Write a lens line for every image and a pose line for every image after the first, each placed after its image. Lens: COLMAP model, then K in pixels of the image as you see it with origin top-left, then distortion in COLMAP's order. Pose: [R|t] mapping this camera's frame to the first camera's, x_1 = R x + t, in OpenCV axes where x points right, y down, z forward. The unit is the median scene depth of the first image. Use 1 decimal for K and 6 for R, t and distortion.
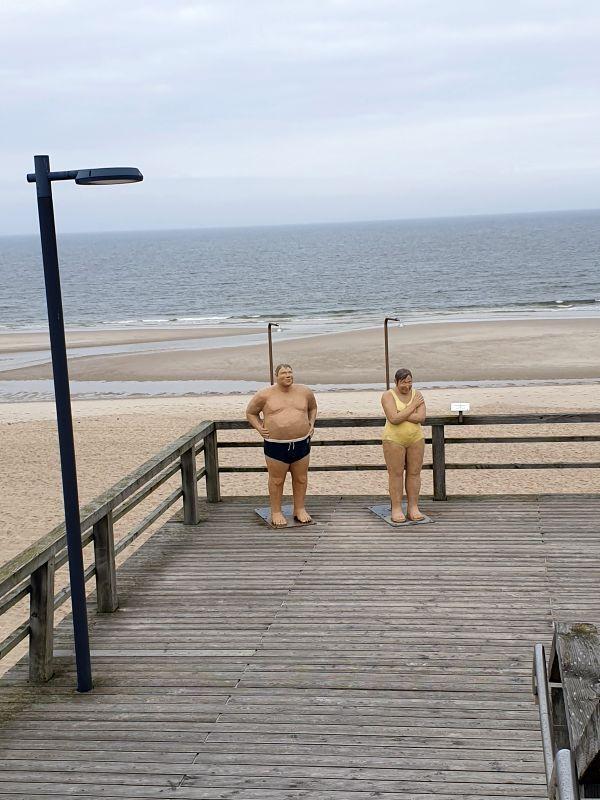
lens RADIAL K [[1270.4, 0, 300.0], [0, 1270.4, 400.0], [0, 0, 1]] dist [0.242112, 0.032606]
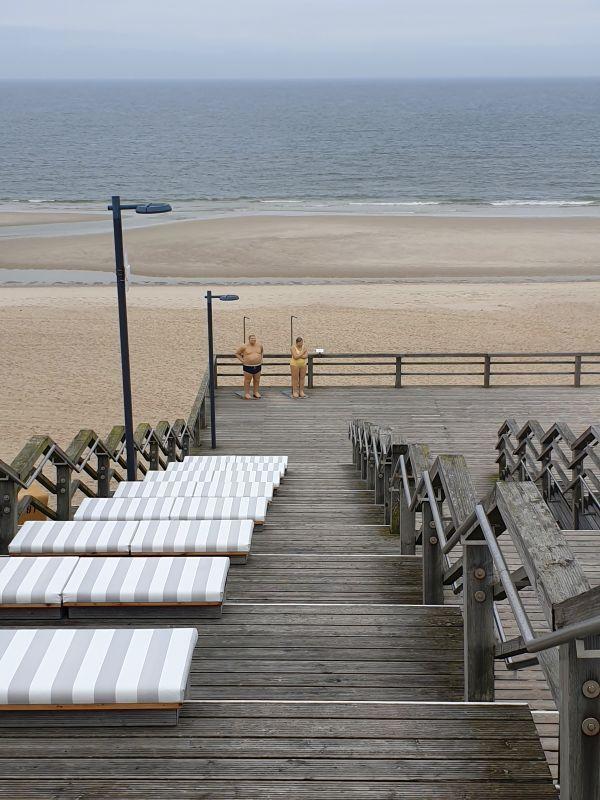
lens RADIAL K [[1270.4, 0, 300.0], [0, 1270.4, 400.0], [0, 0, 1]] dist [0.242112, 0.032606]
pose [[0.989138, 0.001830, 0.146980, -0.275117], [-0.016894, 0.994712, 0.101309, -0.148889], [-0.146017, -0.102692, 0.983938, -1.437330]]
